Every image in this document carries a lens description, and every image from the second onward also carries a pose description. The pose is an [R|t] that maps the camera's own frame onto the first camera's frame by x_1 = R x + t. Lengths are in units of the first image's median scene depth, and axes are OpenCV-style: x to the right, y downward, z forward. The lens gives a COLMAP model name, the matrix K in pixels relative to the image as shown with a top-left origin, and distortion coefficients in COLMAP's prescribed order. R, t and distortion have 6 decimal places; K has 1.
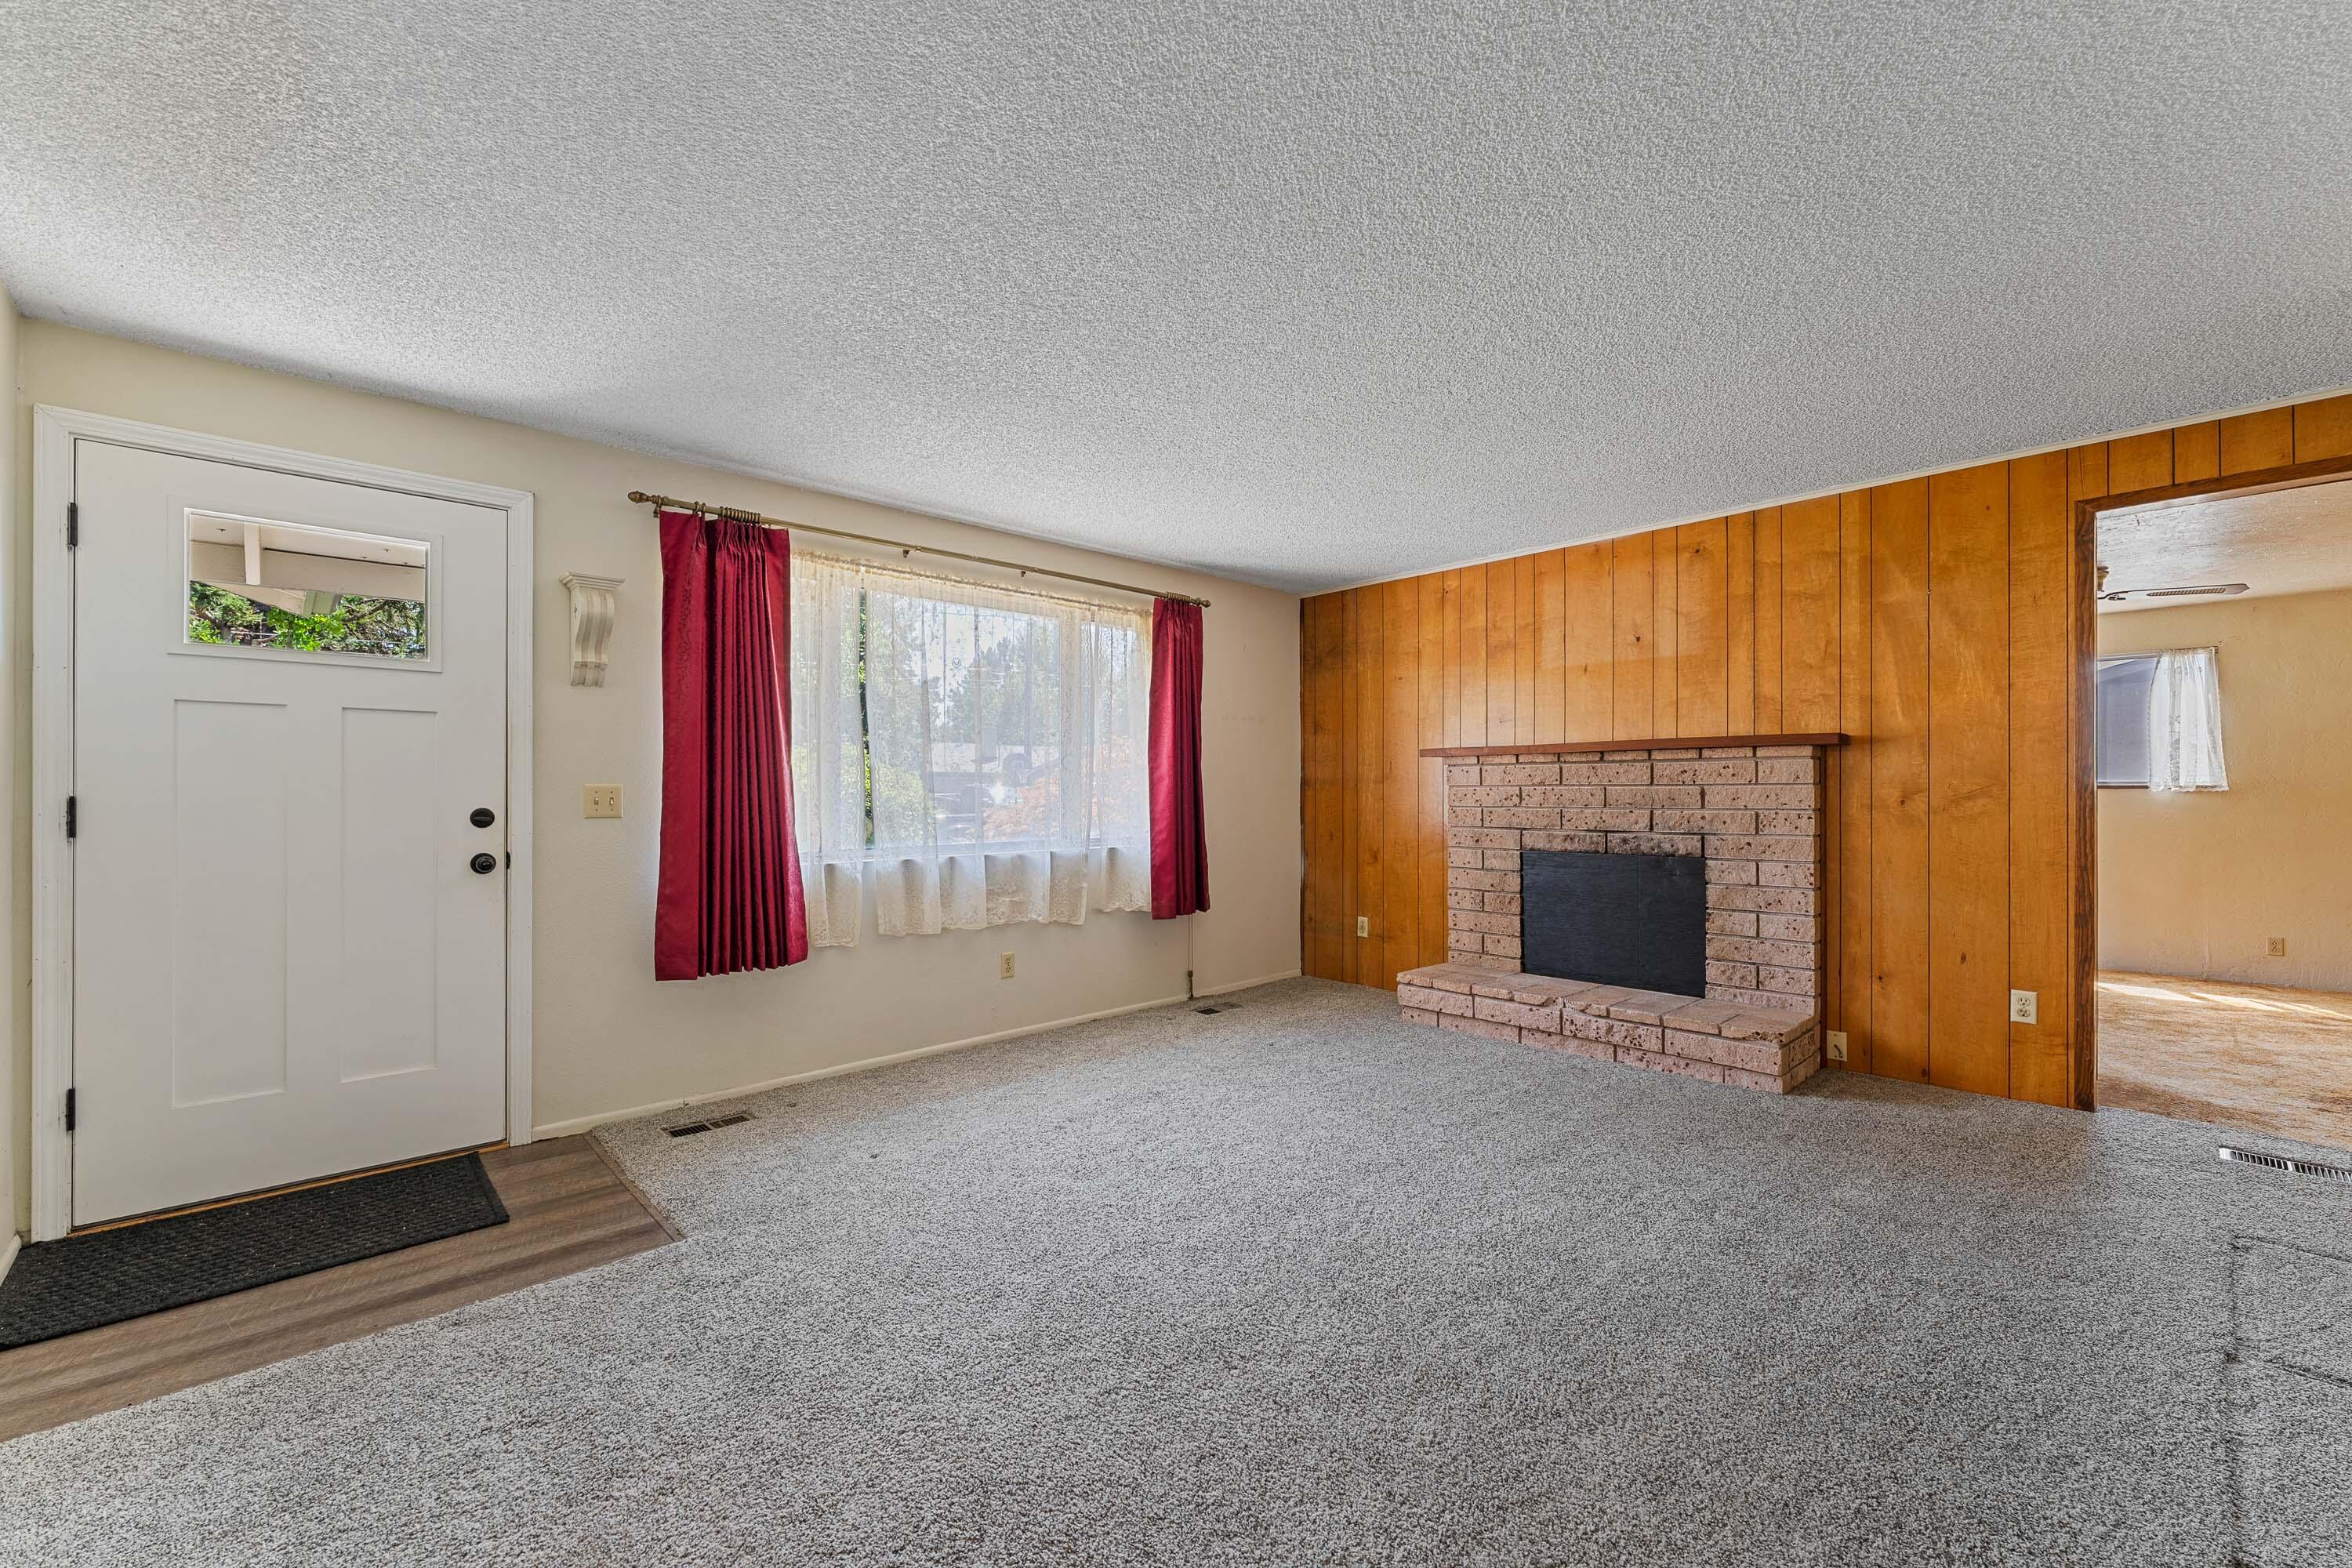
lens RADIAL K [[938.6, 0, 1176.0], [0, 938.6, 784.0], [0, 0, 1]] dist [0.000146, 0.000176]
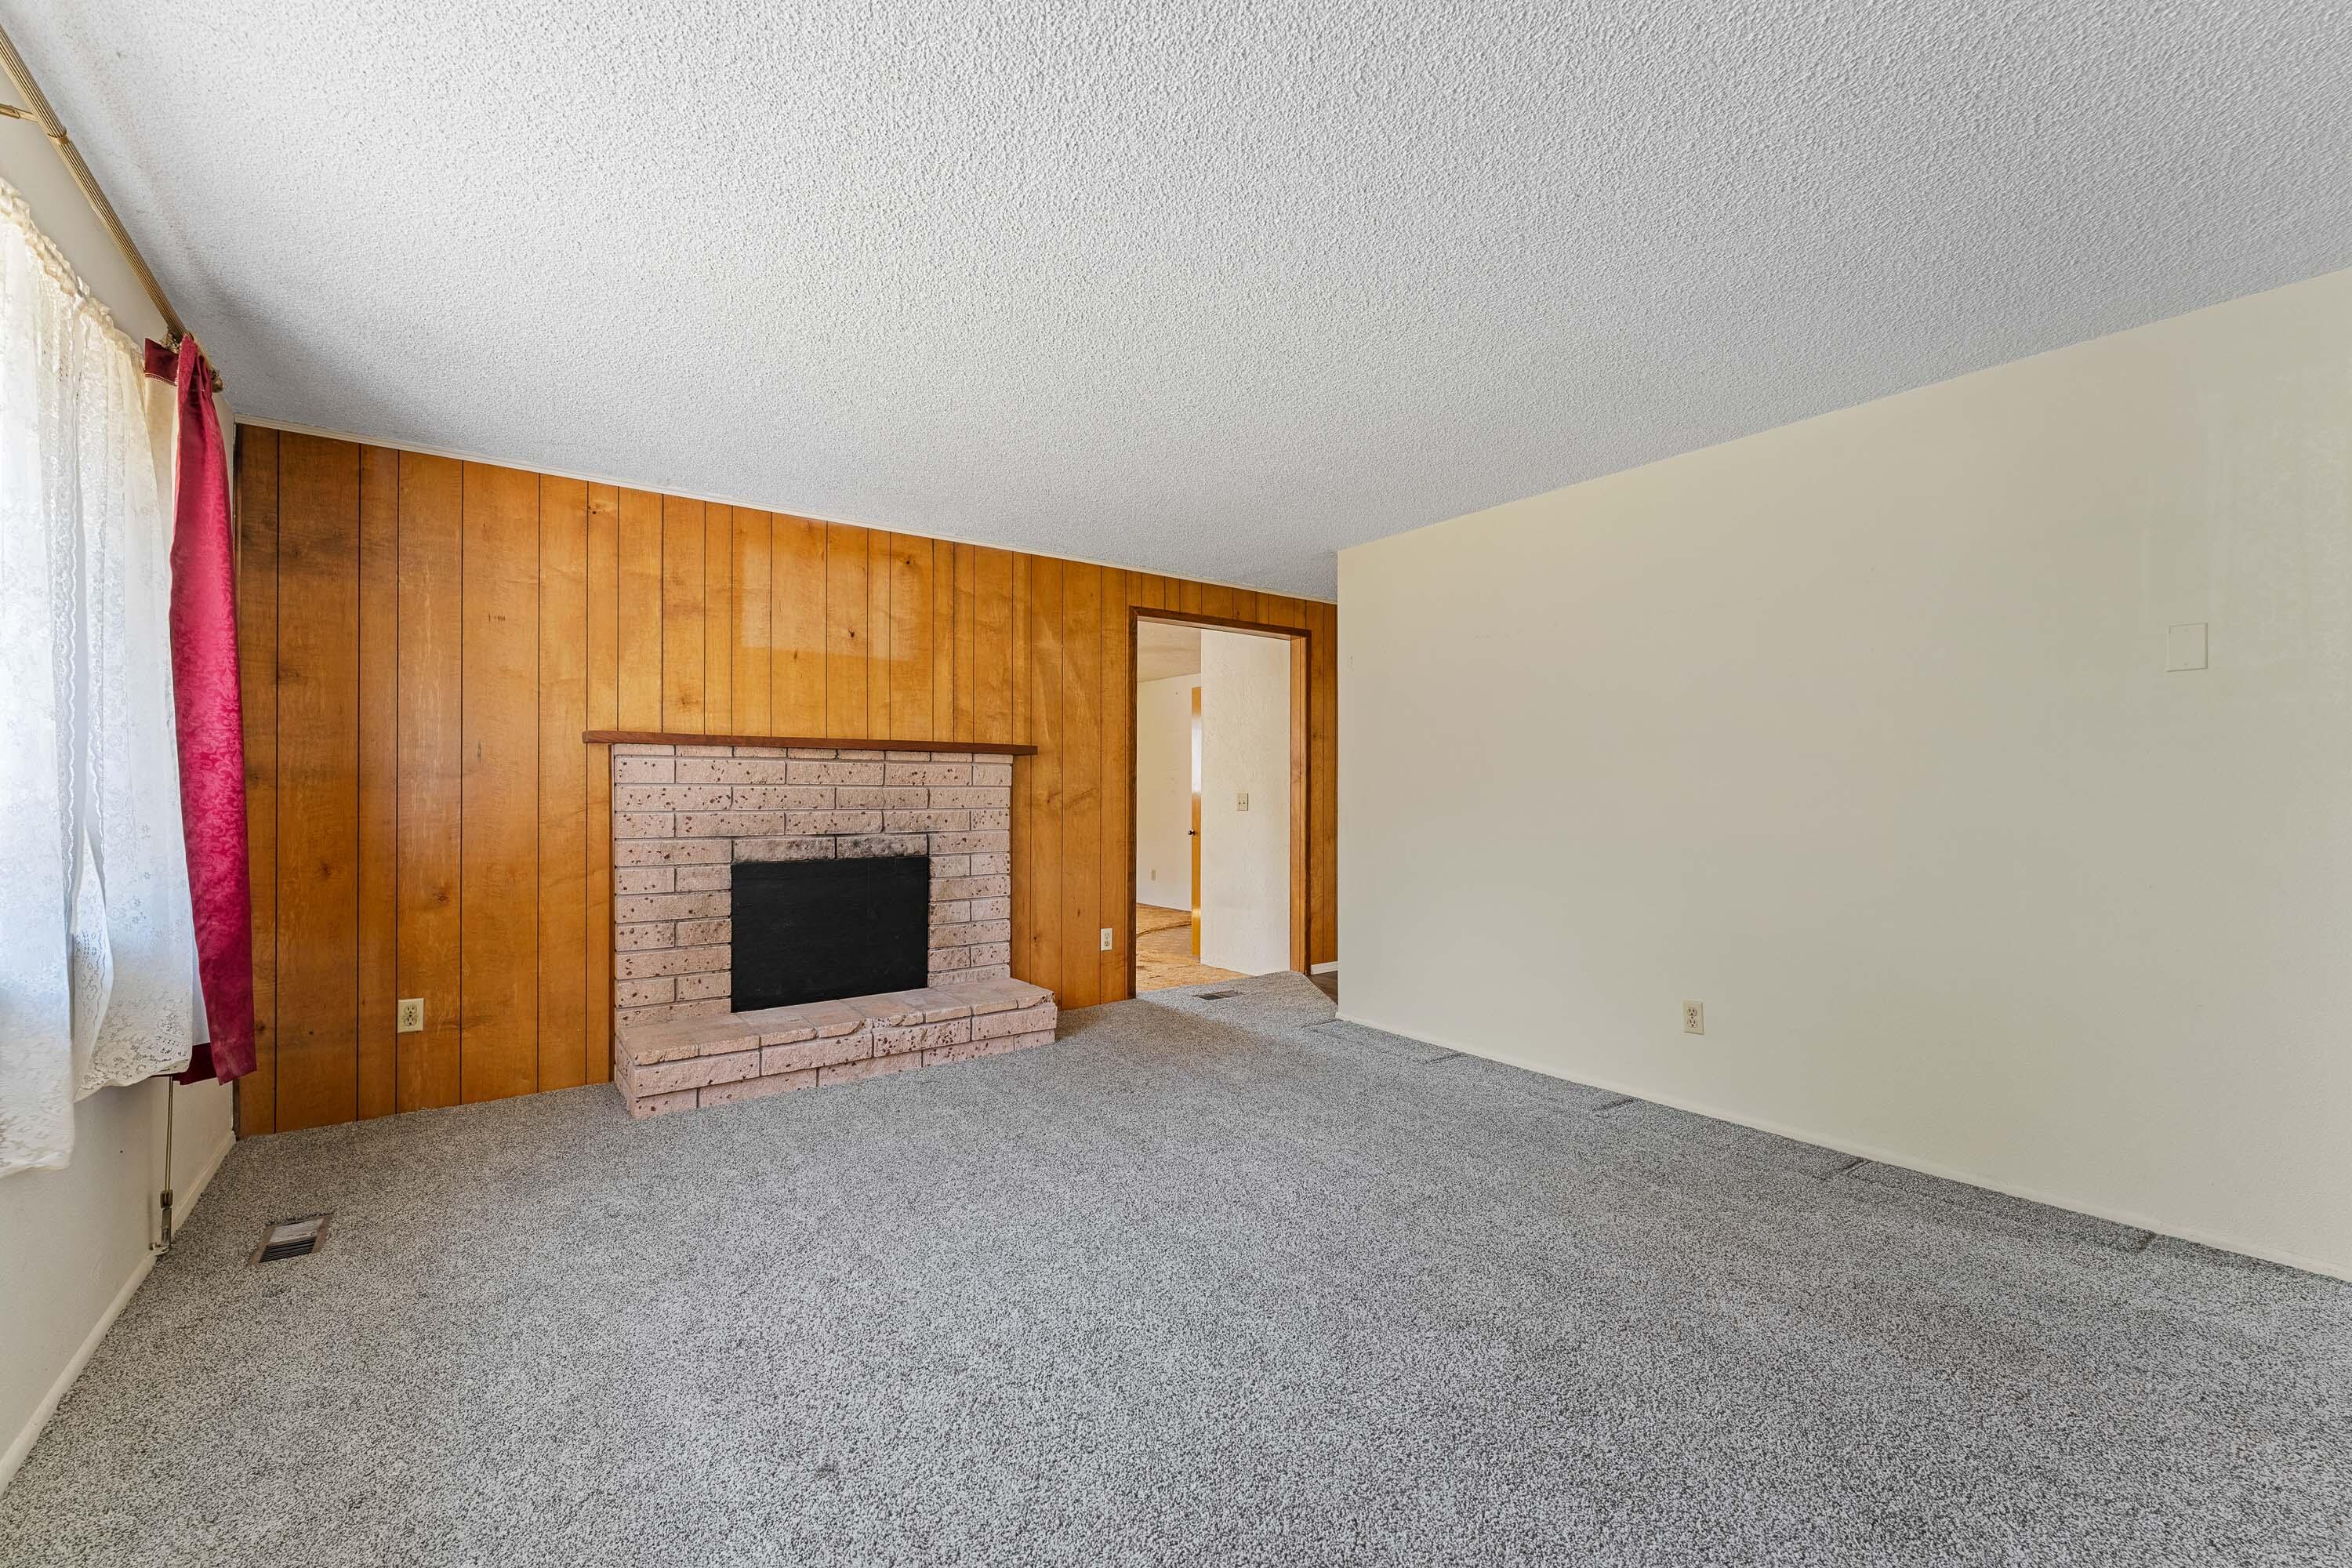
lens RADIAL K [[938.6, 0, 1176.0], [0, 938.6, 784.0], [0, 0, 1]] dist [0.000146, 0.000176]
pose [[0.131166, 0.013721, 0.991265, -0.441974], [-0.008736, 0.999881, -0.012684, 0.009251], [-0.991322, -0.006996, 0.131270, 0.569425]]
